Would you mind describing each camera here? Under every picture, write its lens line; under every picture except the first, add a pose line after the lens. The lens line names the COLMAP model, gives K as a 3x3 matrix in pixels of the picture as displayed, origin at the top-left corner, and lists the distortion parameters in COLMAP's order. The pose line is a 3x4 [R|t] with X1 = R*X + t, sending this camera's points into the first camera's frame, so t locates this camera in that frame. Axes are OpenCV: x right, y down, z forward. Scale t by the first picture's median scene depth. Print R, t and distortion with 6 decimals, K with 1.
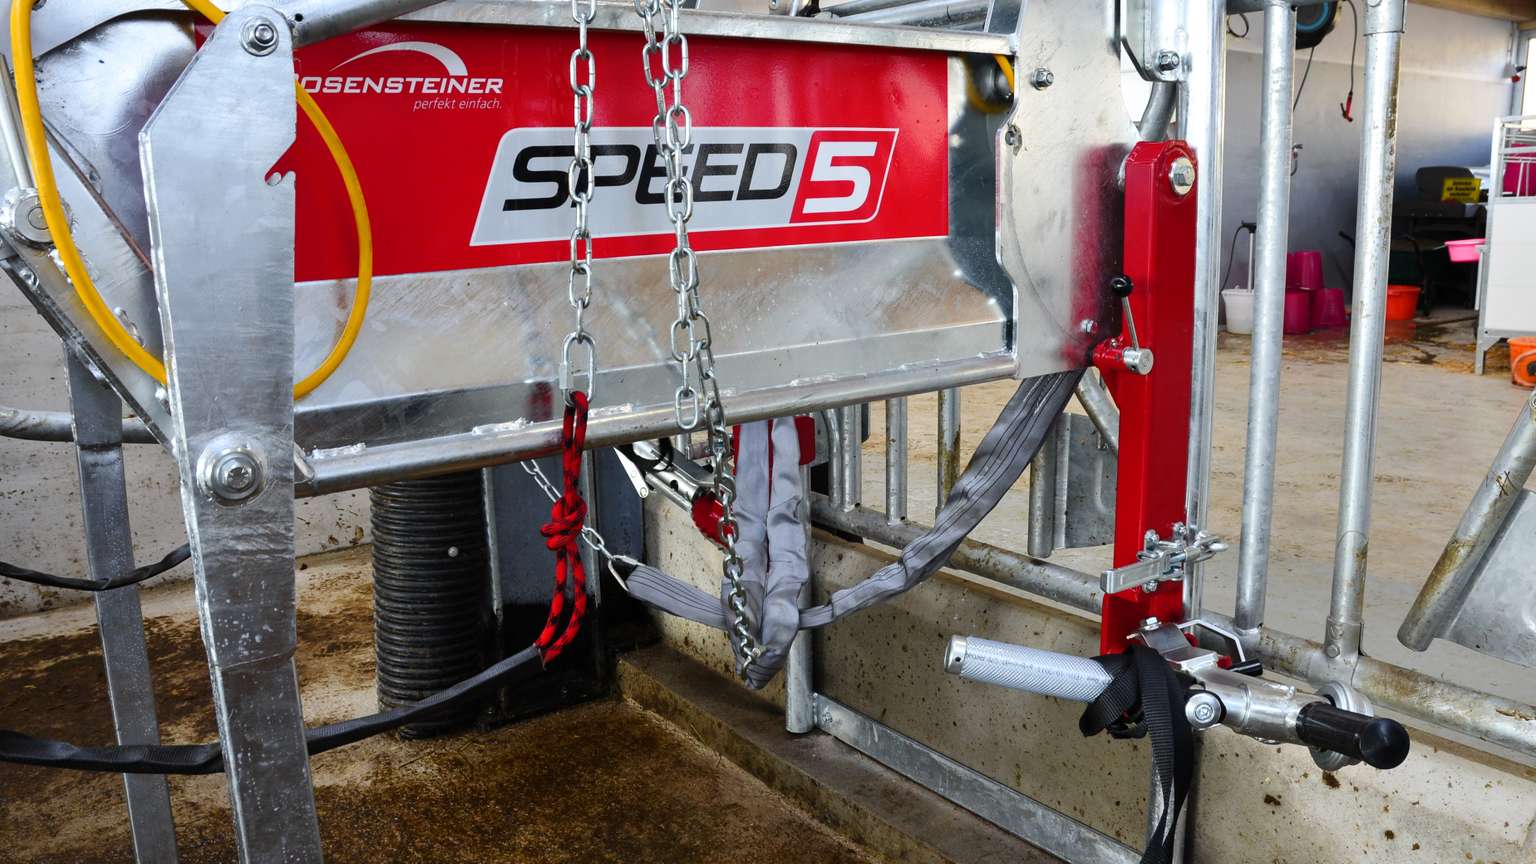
lens RADIAL K [[1181.2, 0, 768.0], [0, 1181.2, 432.0], [0, 0, 1]] dist [-0.181164, 0.152215]
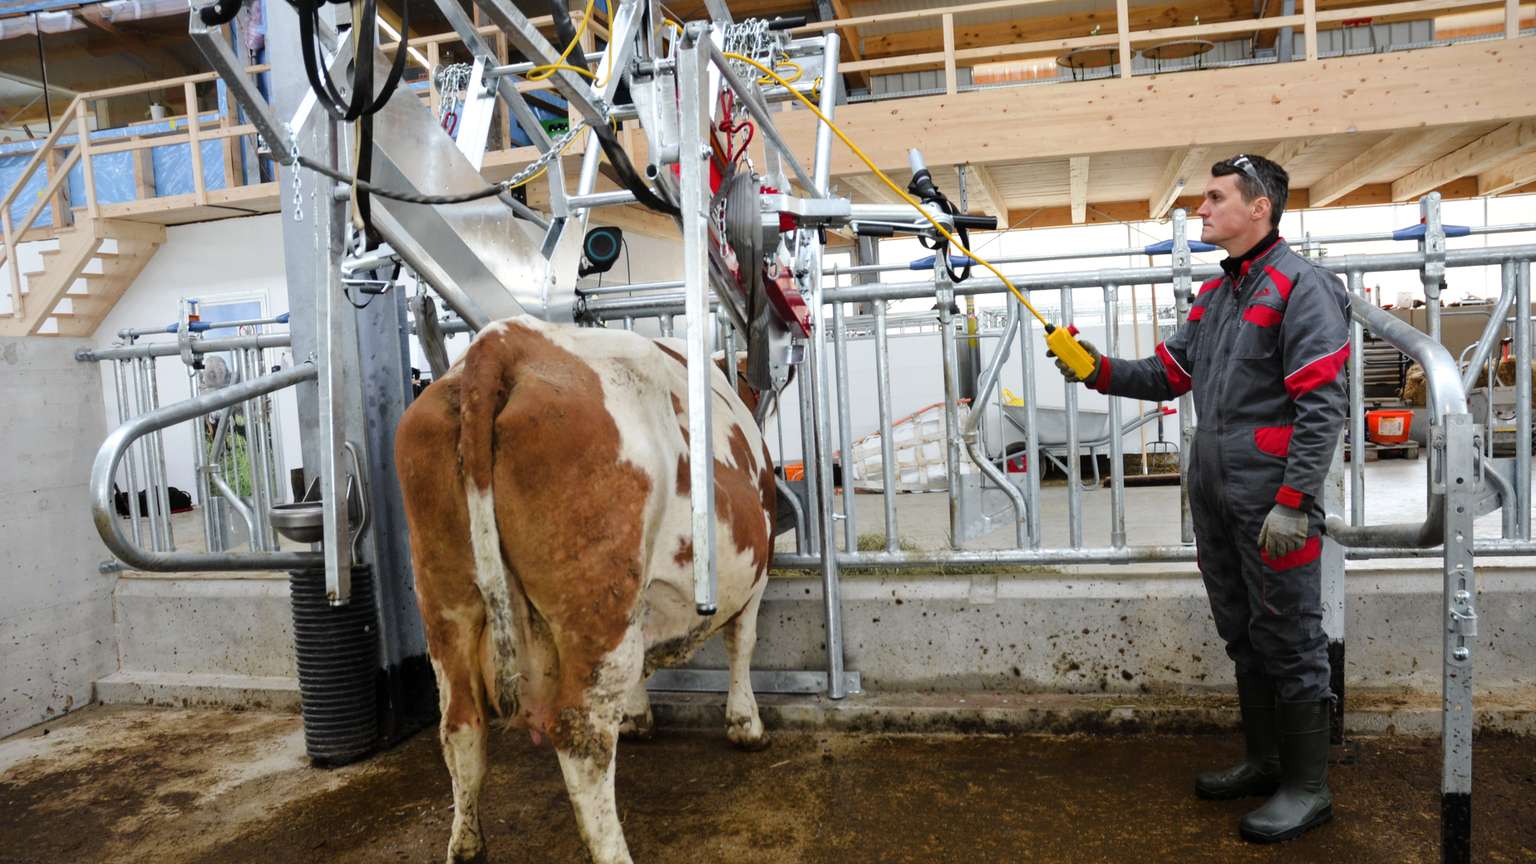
lens RADIAL K [[1190.1, 0, 775.3], [0, 1190.1, 483.5], [0, 0, 1]] dist [-0.176519, 0.168970]
pose [[0.777243, -0.088623, 0.622928, -1.499383], [0.165951, 0.983849, -0.067090, 0.202241], [-0.606922, 0.155520, 0.779397, -1.044782]]
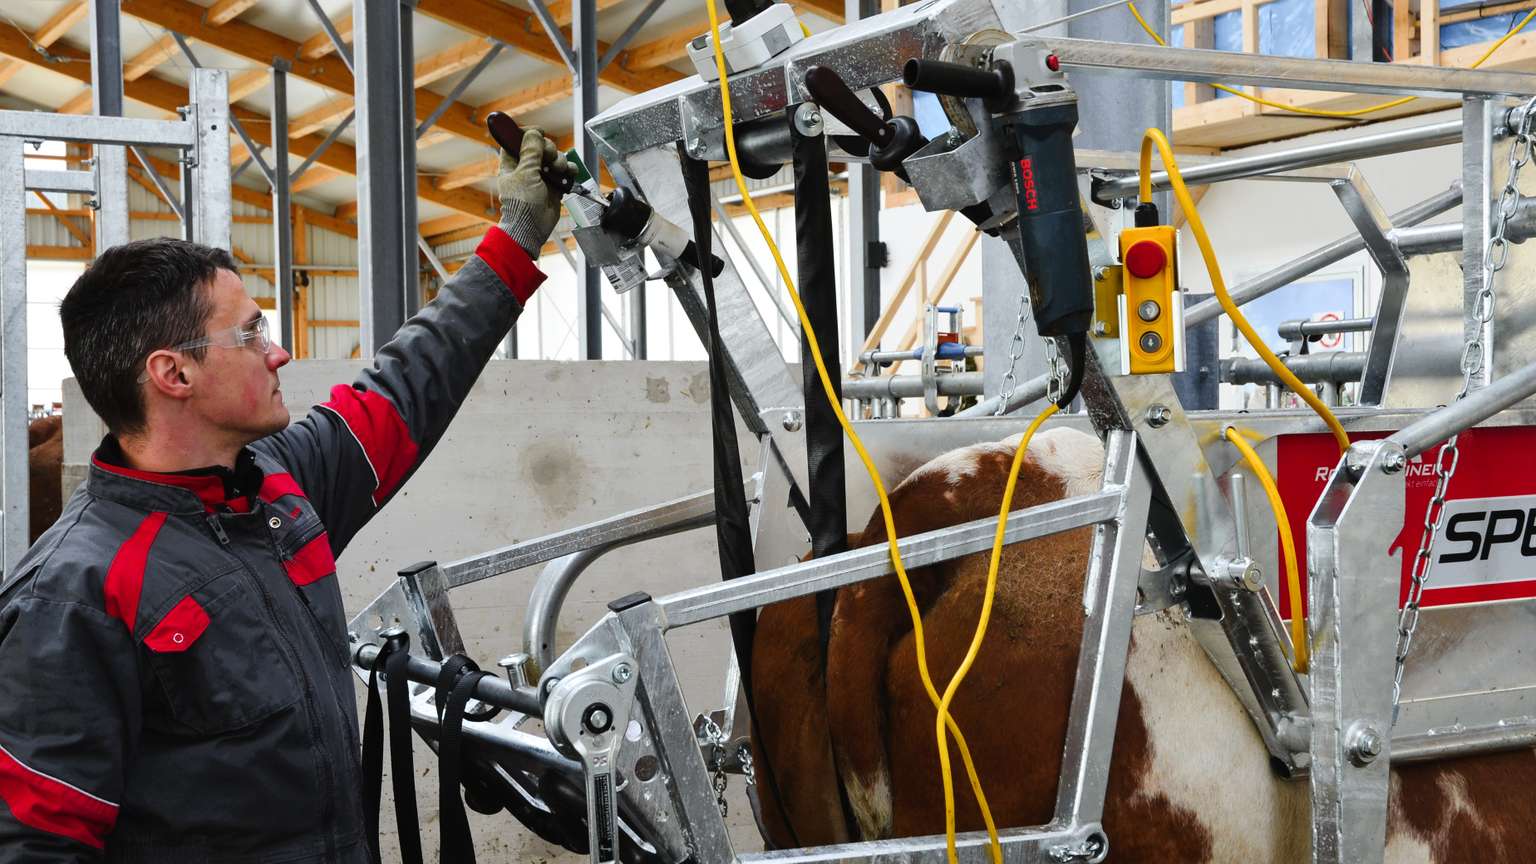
lens RADIAL K [[2099.3, 0, 762.3], [0, 2099.3, 491.7], [0, 0, 1]] dist [0.011194, 0.124127]
pose [[0.992923, 0.008048, -0.118483, -0.545769], [-0.027928, 0.985544, -0.167103, 0.115252], [0.115425, 0.169229, 0.978794, -1.102970]]
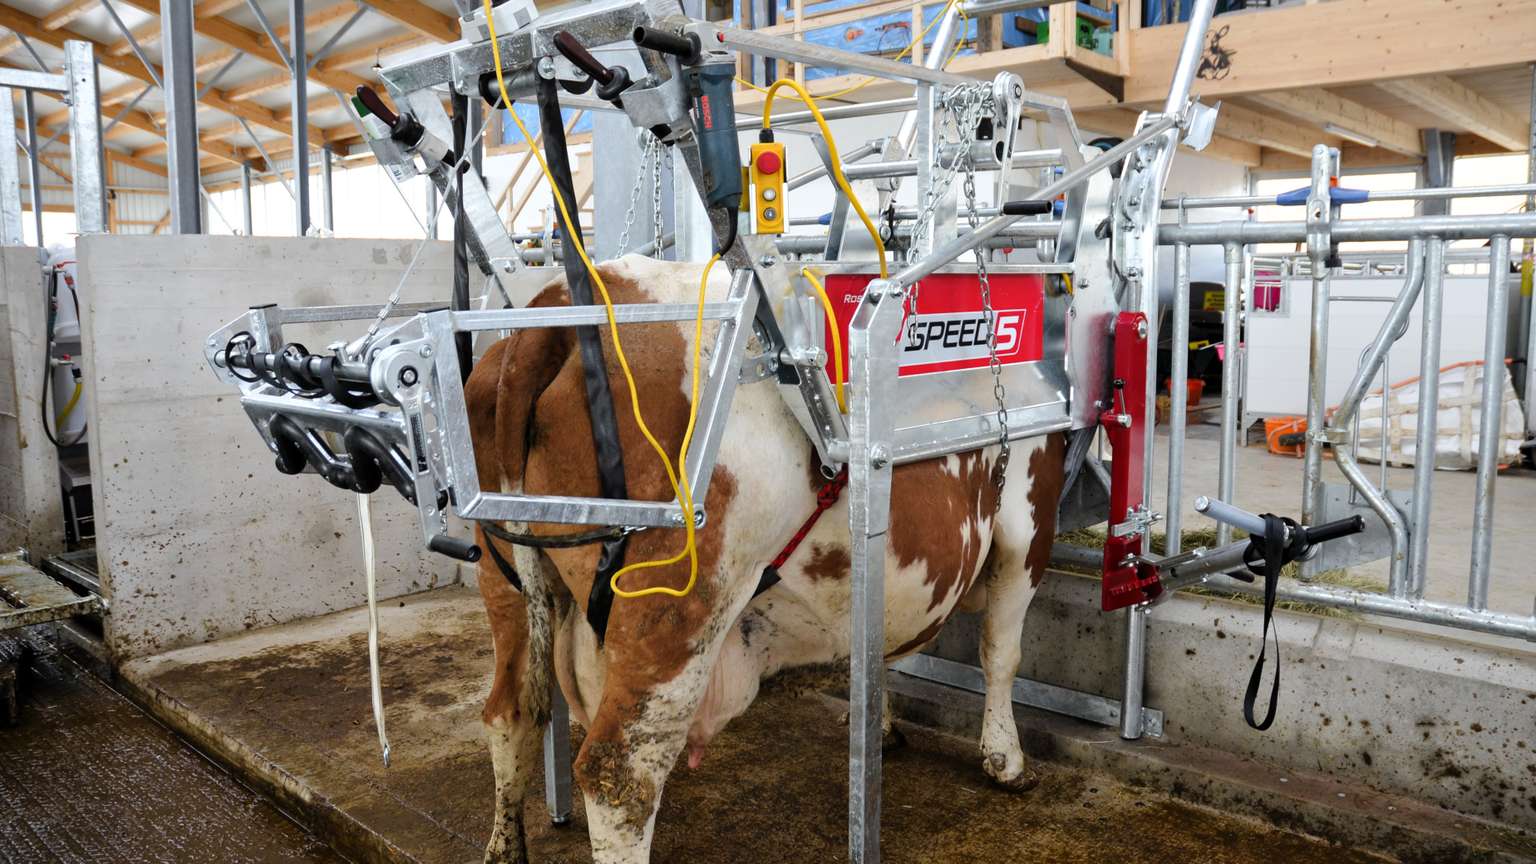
lens RADIAL K [[1183.6, 0, 768.0], [0, 1183.6, 432.0], [0, 0, 1]] dist [-0.173692, 0.154939]
pose [[0.982195, -0.007729, 0.187708, -0.716085], [0.022767, 0.996686, -0.078090, 0.109148], [-0.186482, 0.080973, 0.979116, -0.927248]]
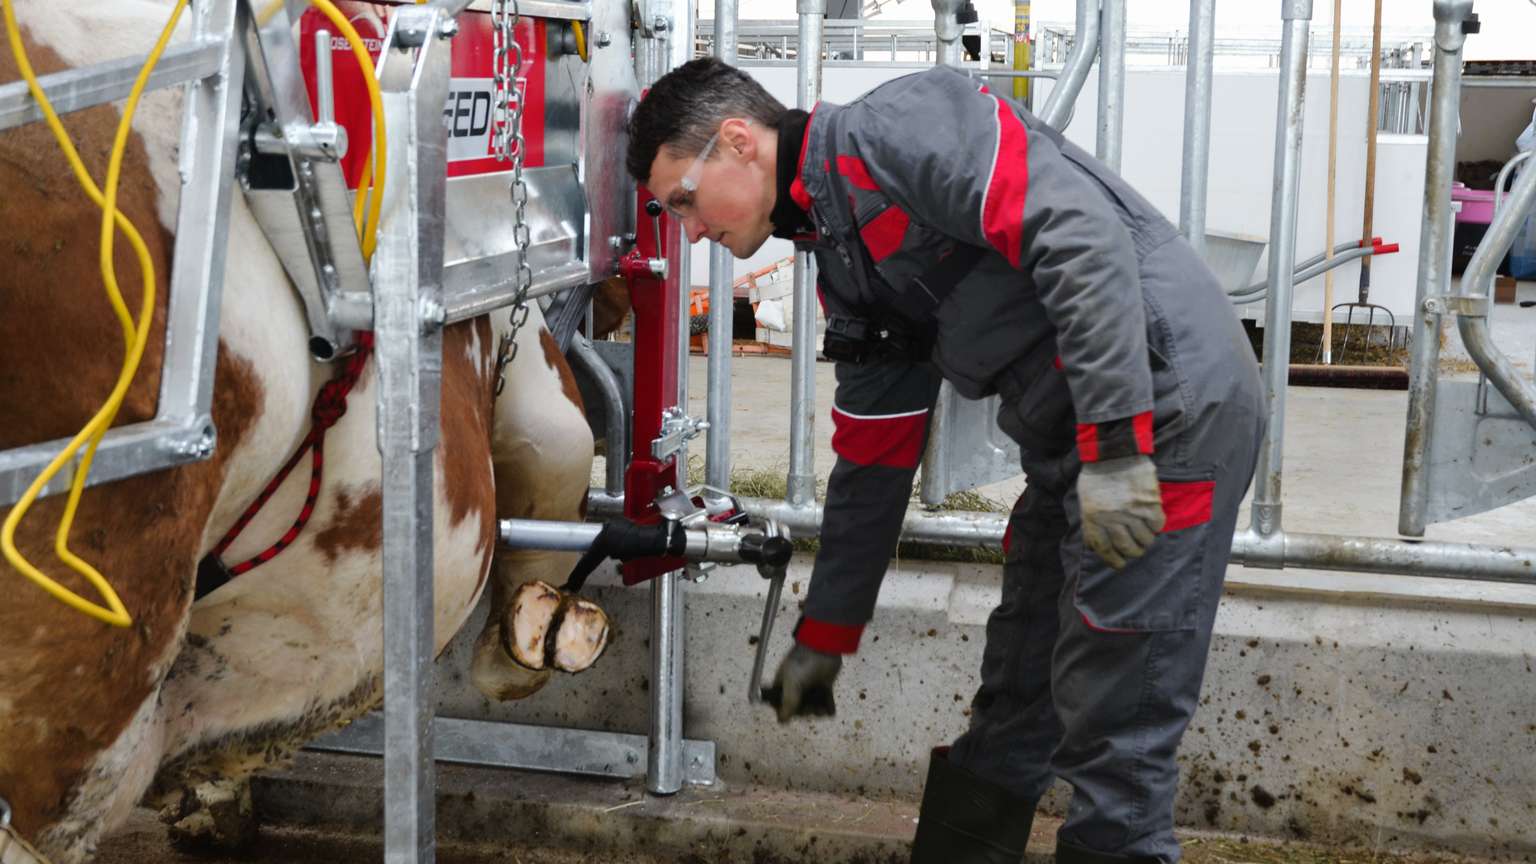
lens RADIAL K [[2100.4, 0, 760.1], [0, 2100.4, 404.9], [0, 0, 1]] dist [-0.003900, 0.069178]
pose [[0.753670, -0.057048, 0.654773, -1.144379], [0.092589, 0.995507, -0.019840, 0.146933], [-0.650699, 0.075577, 0.755565, -0.795820]]
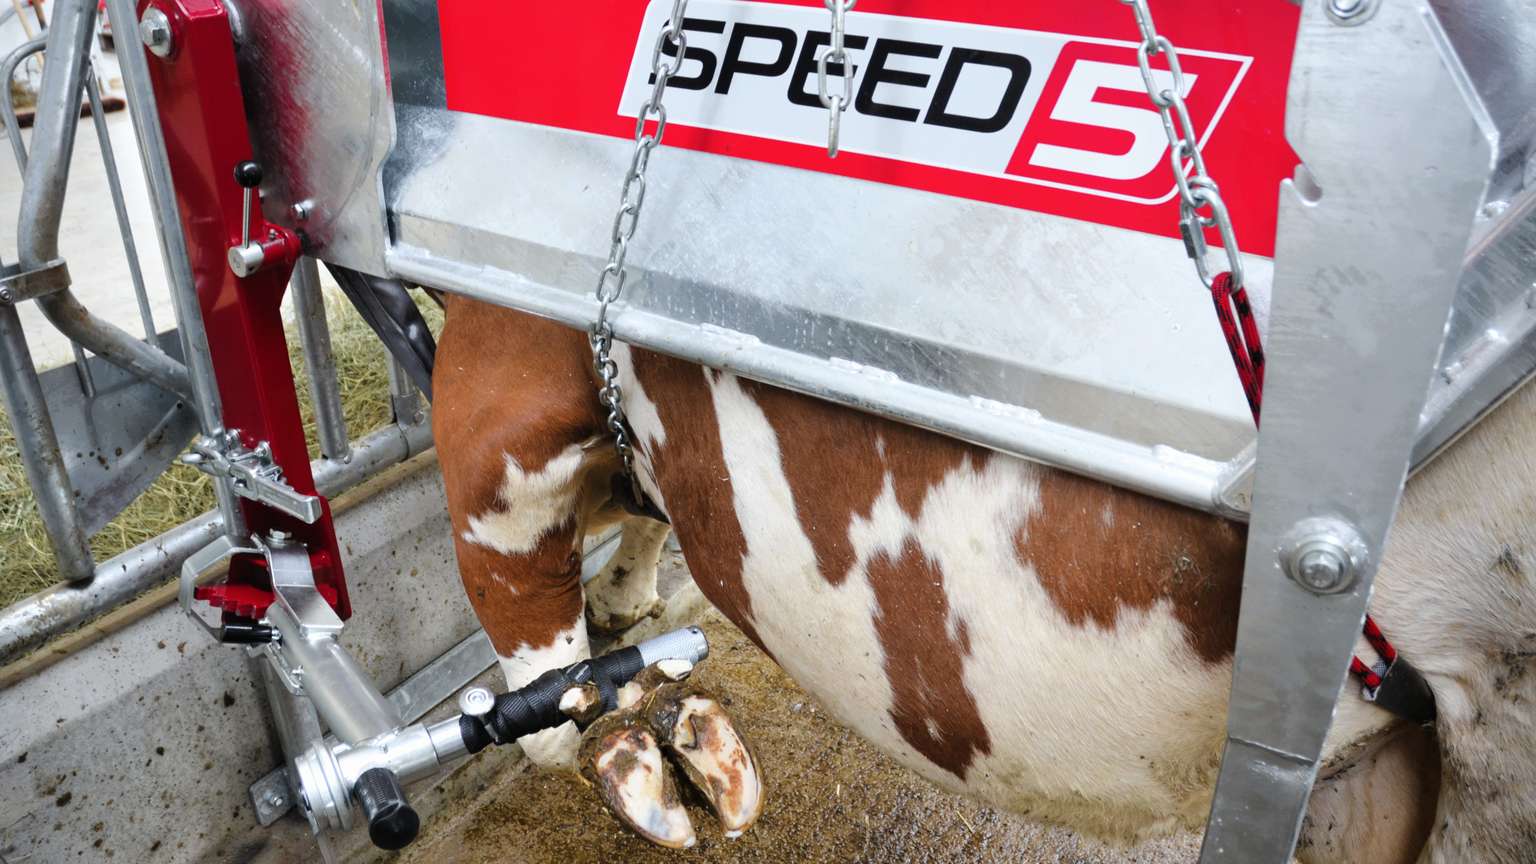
lens RADIAL K [[1181.2, 0, 768.0], [0, 1181.2, 432.0], [0, 0, 1]] dist [-0.181164, 0.152215]
pose [[0.345200, 0.449896, -0.823669, 0.536719], [-0.220469, 0.891931, 0.394782, -0.254992], [0.912266, 0.045314, 0.407083, 0.560462]]
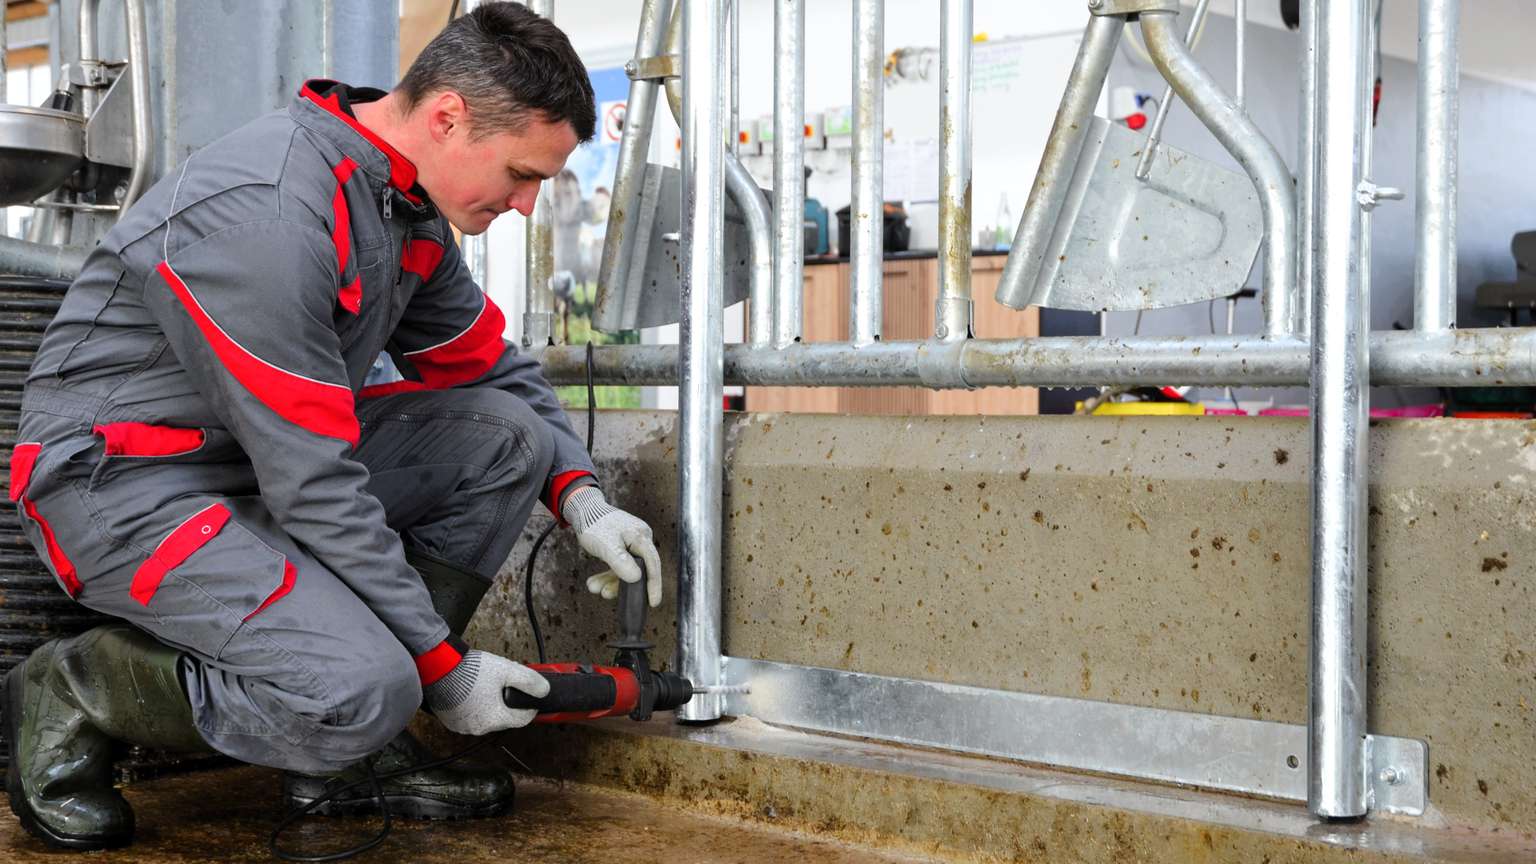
lens RADIAL K [[2185.5, 0, 768.0], [0, 2185.5, 432.0], [0, 0, 1]] dist [0.045214, 0.054142]
pose [[0.980115, 0.026747, 0.196621, -0.303344], [0.010391, 0.982597, -0.185460, 0.577098], [-0.198160, 0.183815, 0.962780, -0.262634]]
